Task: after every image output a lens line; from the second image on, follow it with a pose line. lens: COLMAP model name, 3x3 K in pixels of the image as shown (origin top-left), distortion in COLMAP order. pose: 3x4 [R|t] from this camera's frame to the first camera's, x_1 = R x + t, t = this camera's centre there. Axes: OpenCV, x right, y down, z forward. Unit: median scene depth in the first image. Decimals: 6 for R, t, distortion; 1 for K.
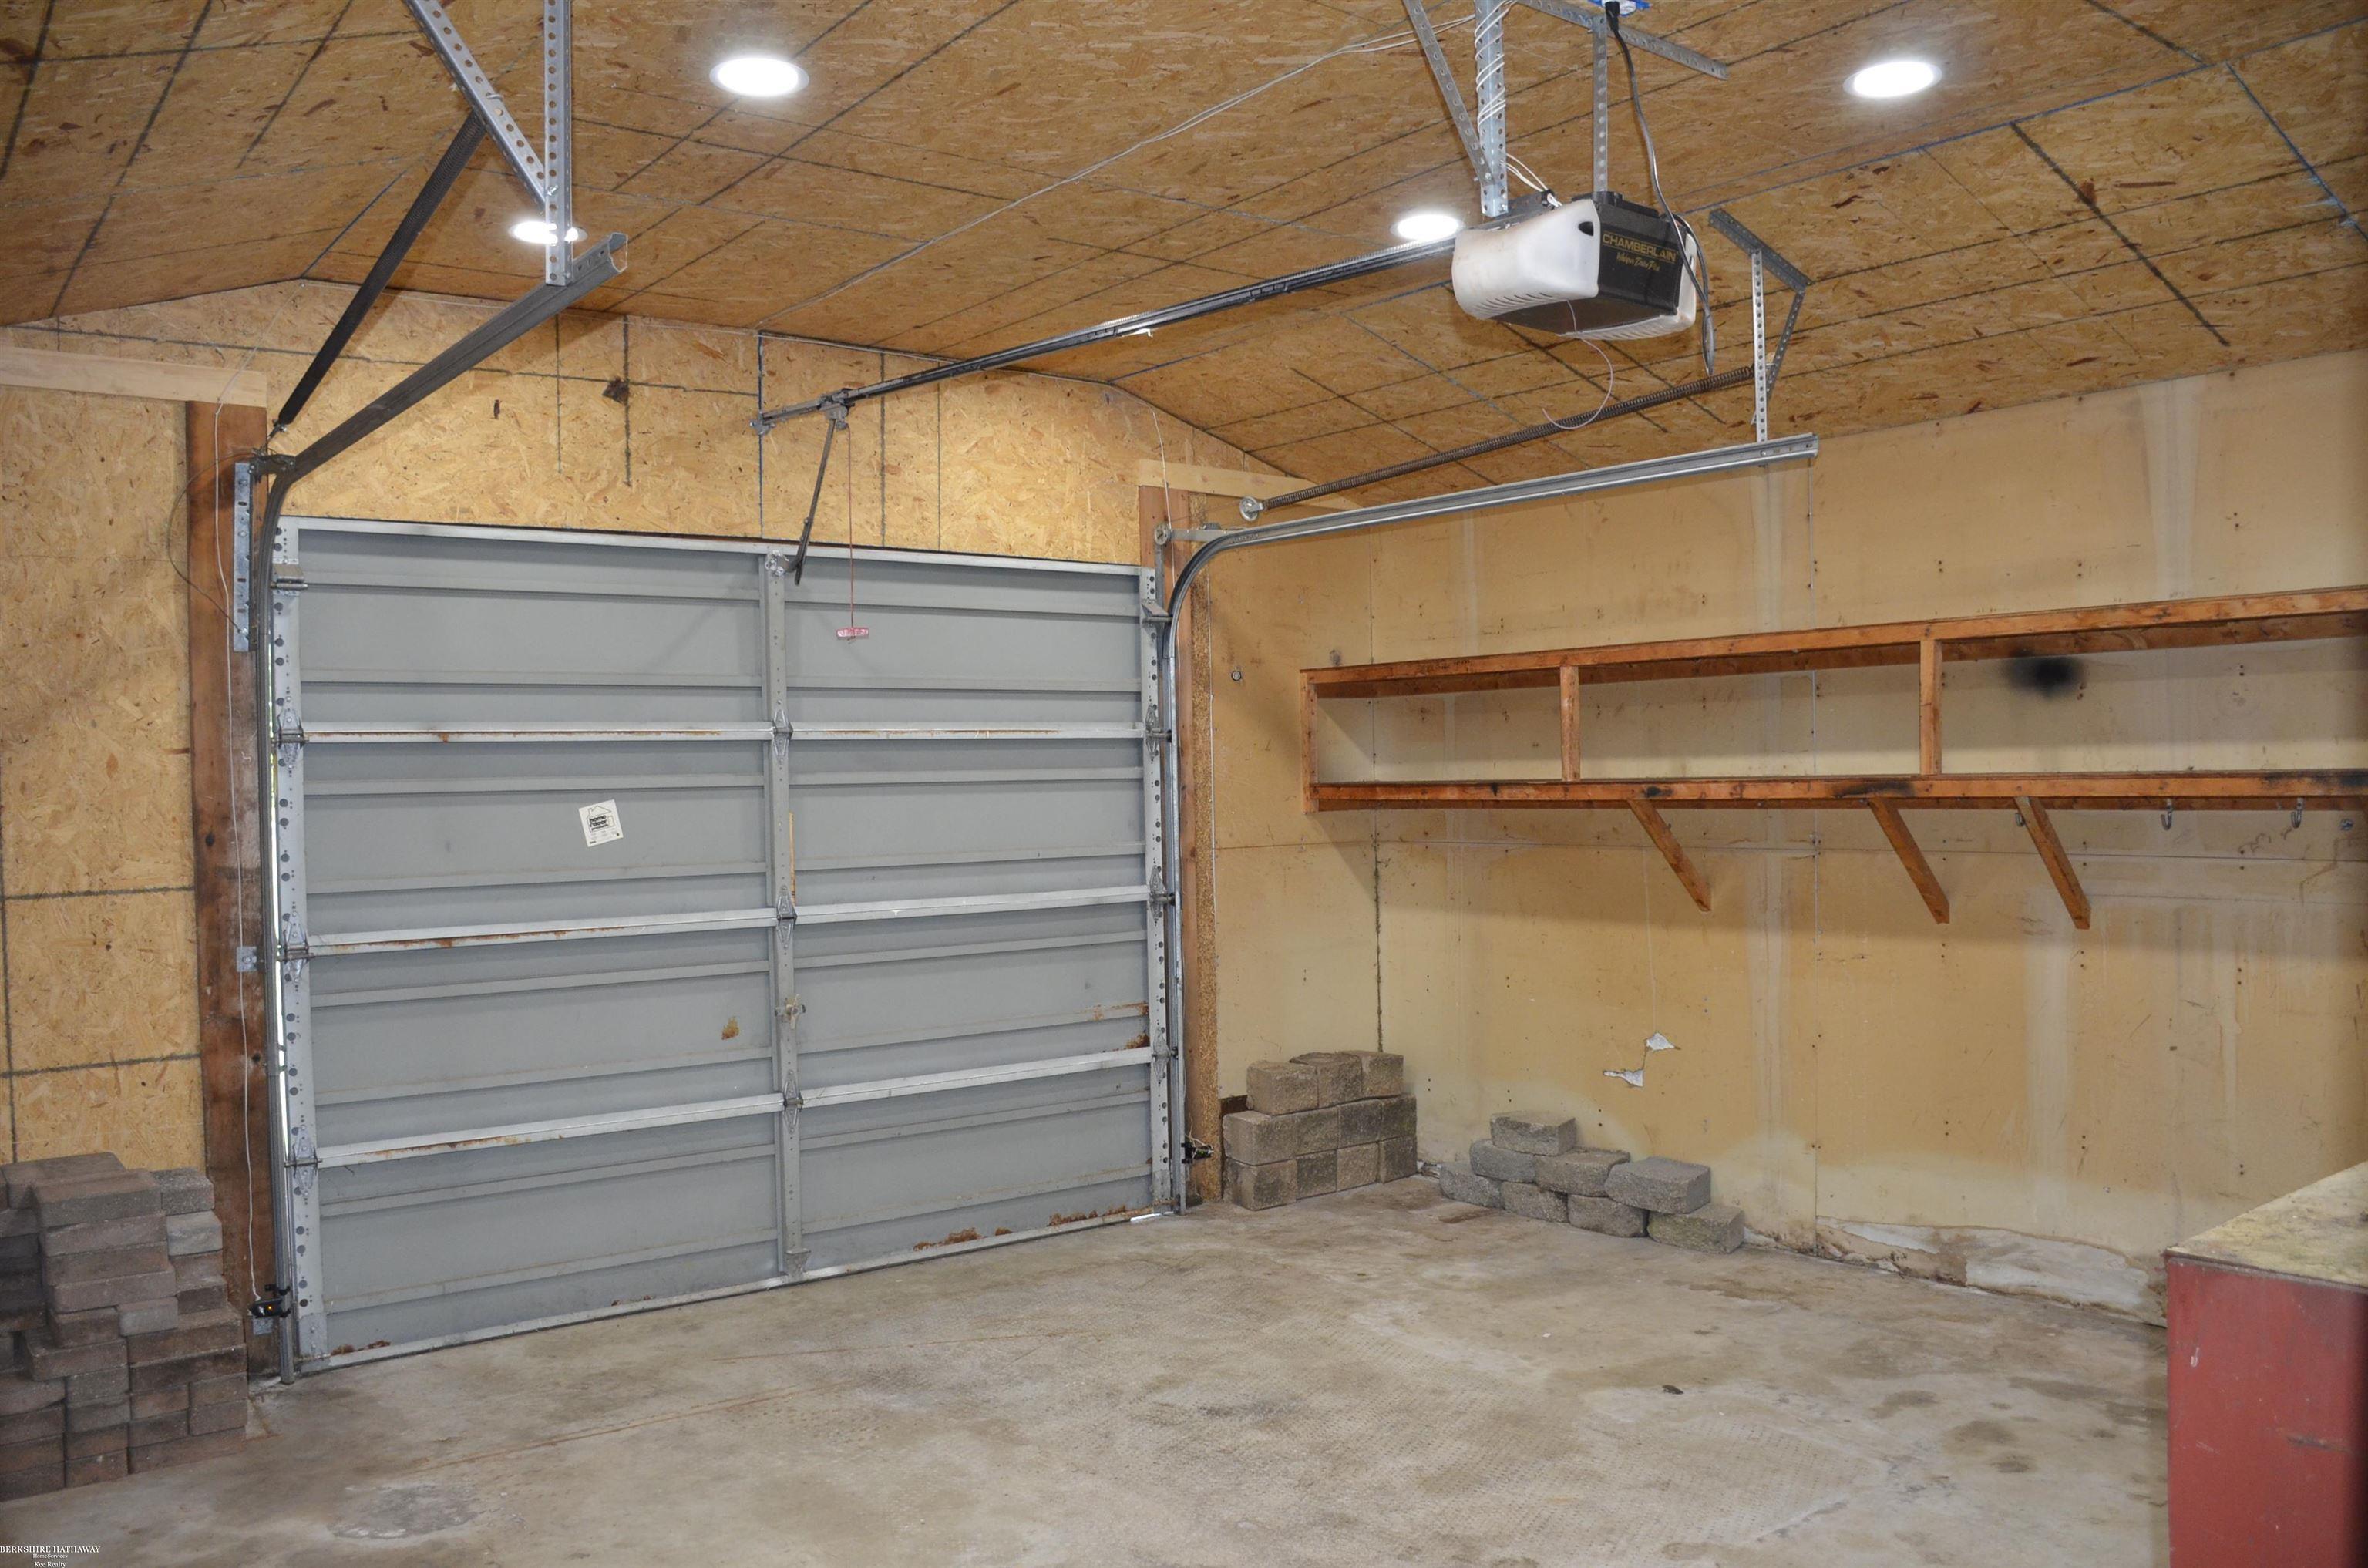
lens RADIAL K [[1842.8, 0, 1179.8], [0, 1842.8, 784.6], [0, 0, 1]] dist [-0.102048, 0.051215]
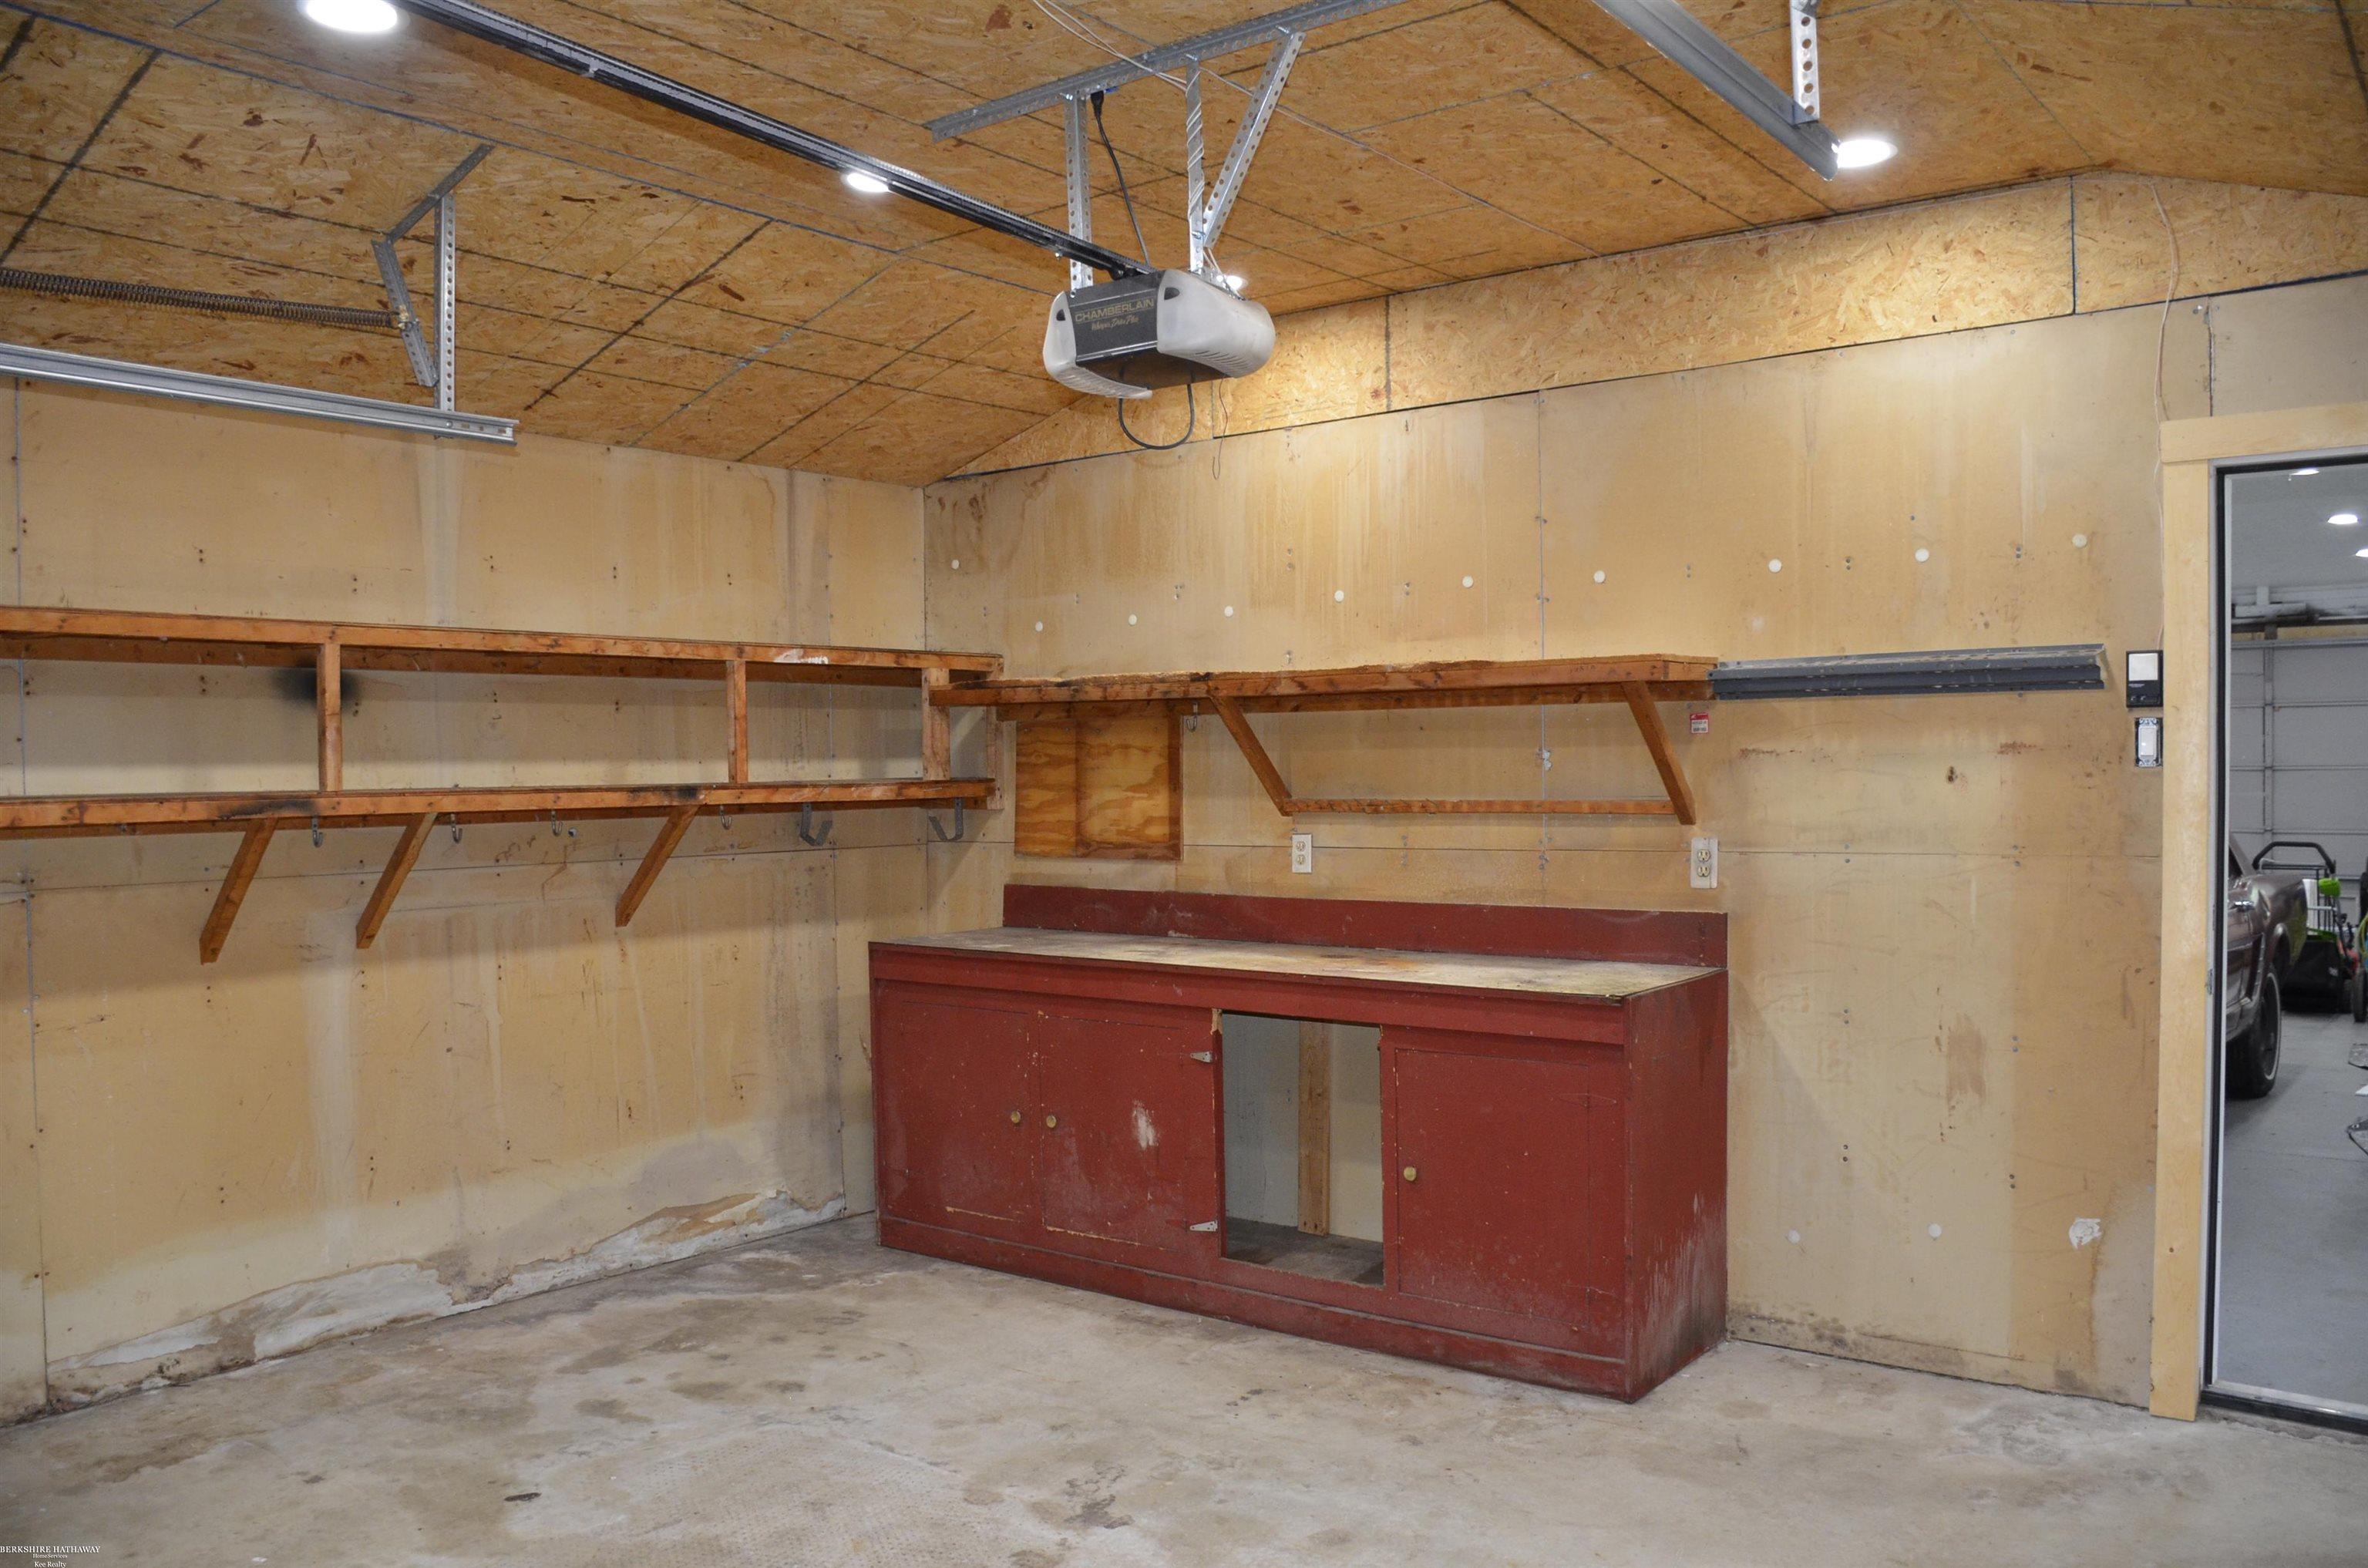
lens RADIAL K [[1842.8, 0, 1189.0], [0, 1842.8, 785.2], [0, 0, 1]] dist [-0.102048, 0.051215]
pose [[-0.231691, 0.010254, 0.972735, -0.595017], [0.020009, 0.999783, -0.005774, 0.005780], [-0.972584, 0.018126, -0.231846, 0.825839]]
